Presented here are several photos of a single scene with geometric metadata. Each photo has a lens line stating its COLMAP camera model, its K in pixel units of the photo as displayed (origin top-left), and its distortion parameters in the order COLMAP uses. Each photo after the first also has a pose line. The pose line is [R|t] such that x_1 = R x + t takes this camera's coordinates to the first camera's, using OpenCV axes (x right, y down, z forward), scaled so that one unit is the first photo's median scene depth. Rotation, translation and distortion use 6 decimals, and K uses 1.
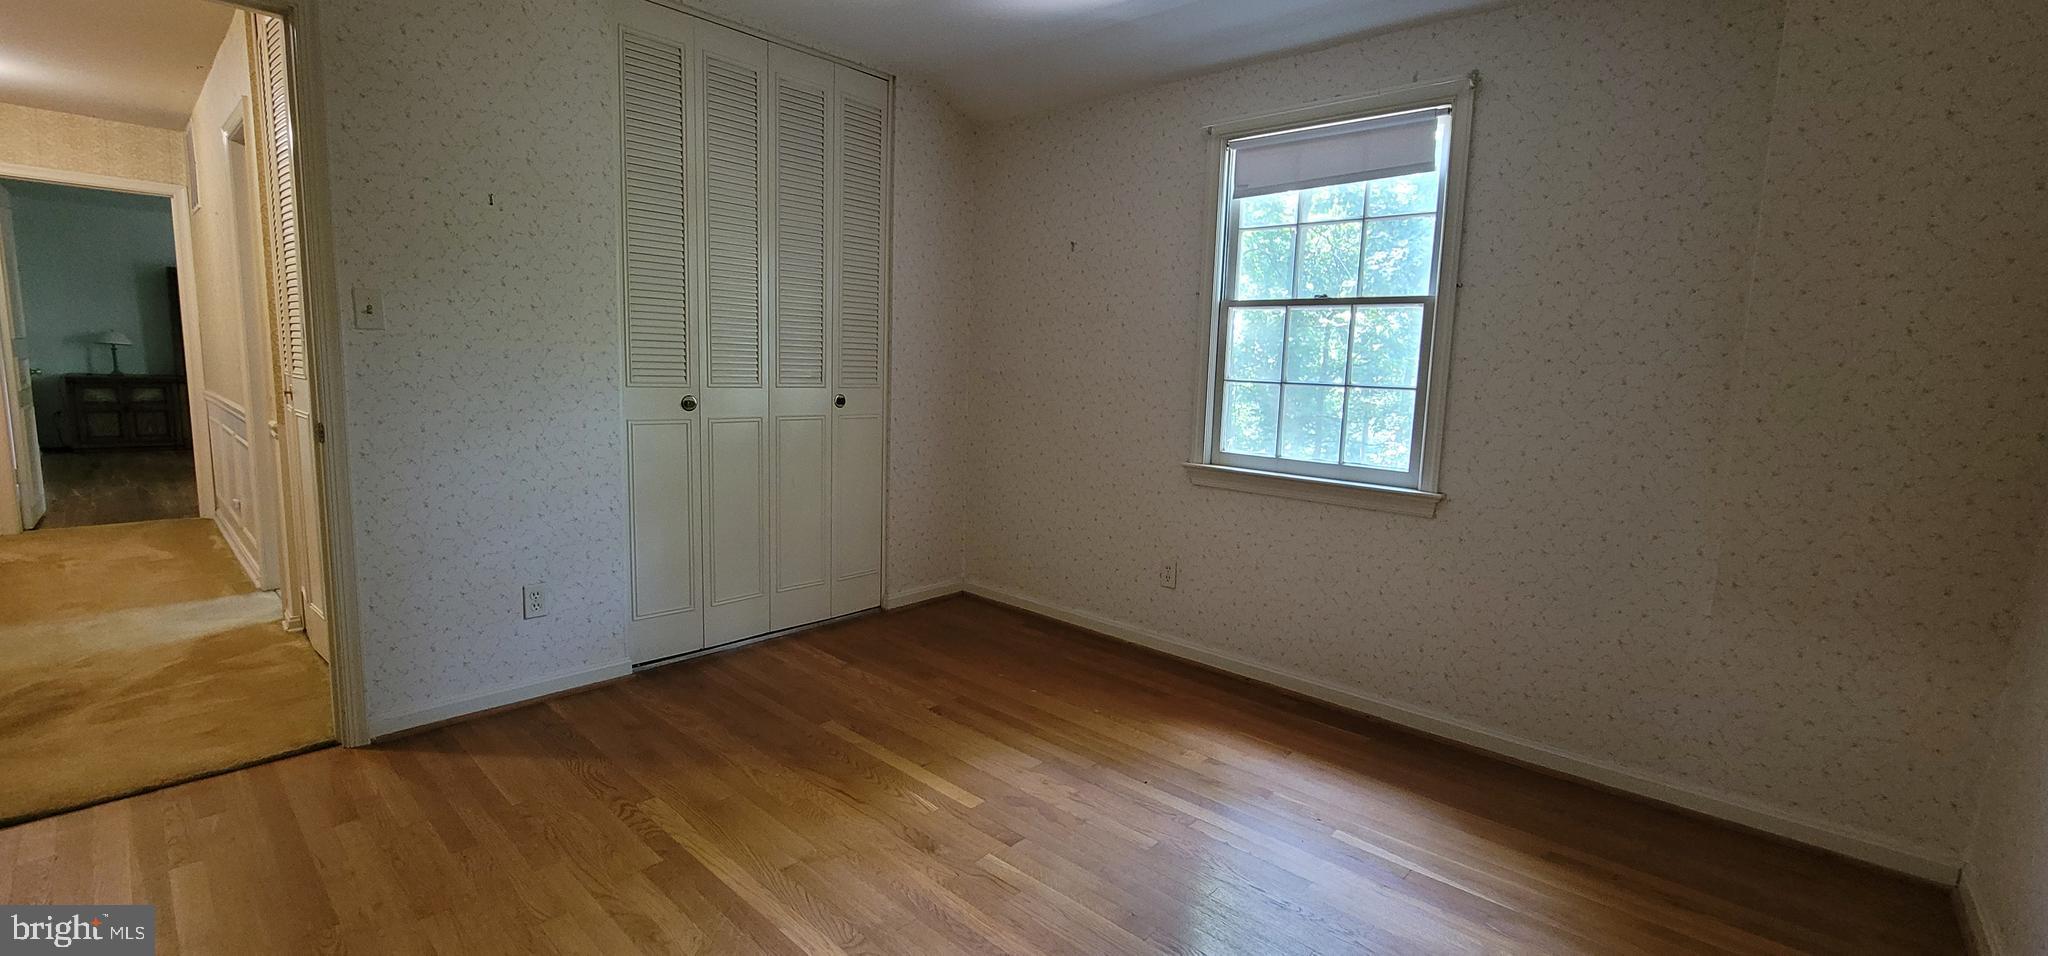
lens RADIAL K [[837.4, 0, 1019.3], [0, 837.4, 492.8], [0, 0, 1]] dist [-0.000587, 0.000854]
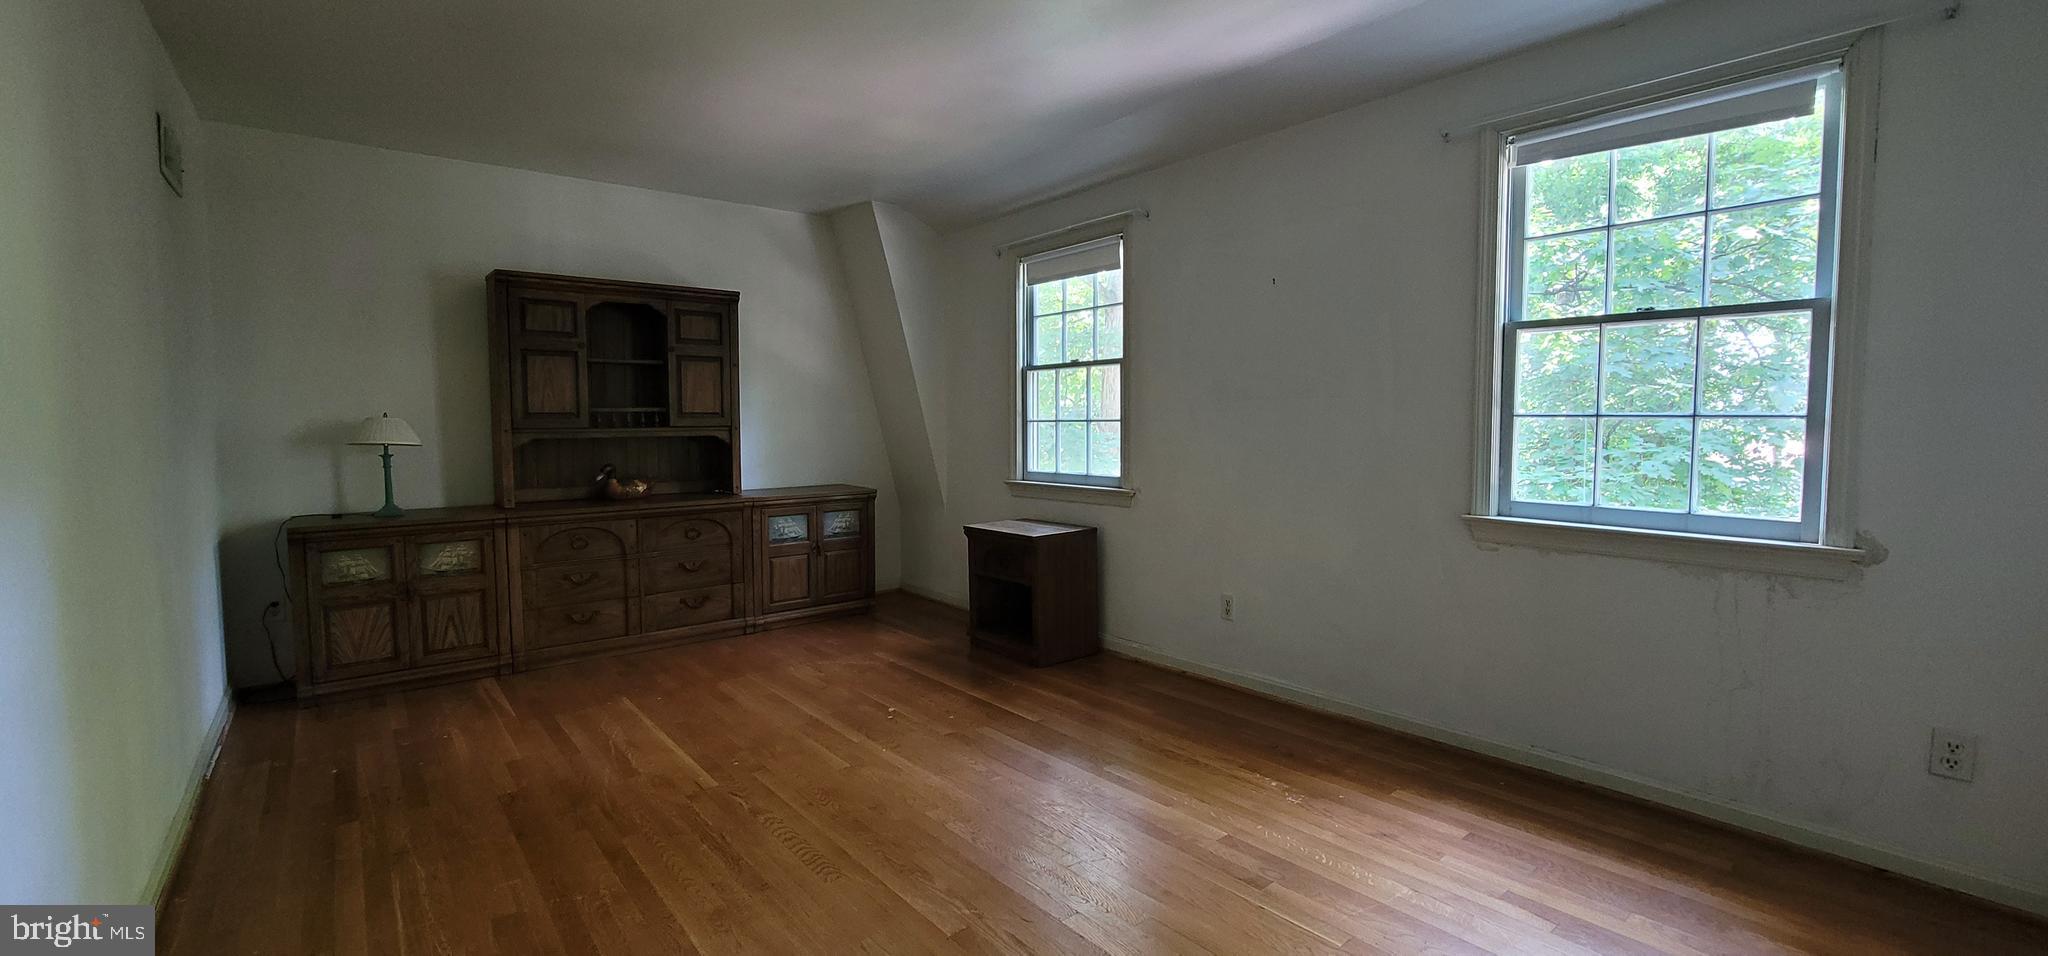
lens RADIAL K [[837.4, 0, 1030.8], [0, 837.4, 464.4], [0, 0, 1]] dist [-0.000587, 0.000854]
pose [[0.990759, -0.041862, -0.129012, -0.326334], [0.029713, 0.995062, -0.094698, -0.055057], [0.132340, 0.089990, 0.987111, 0.288792]]
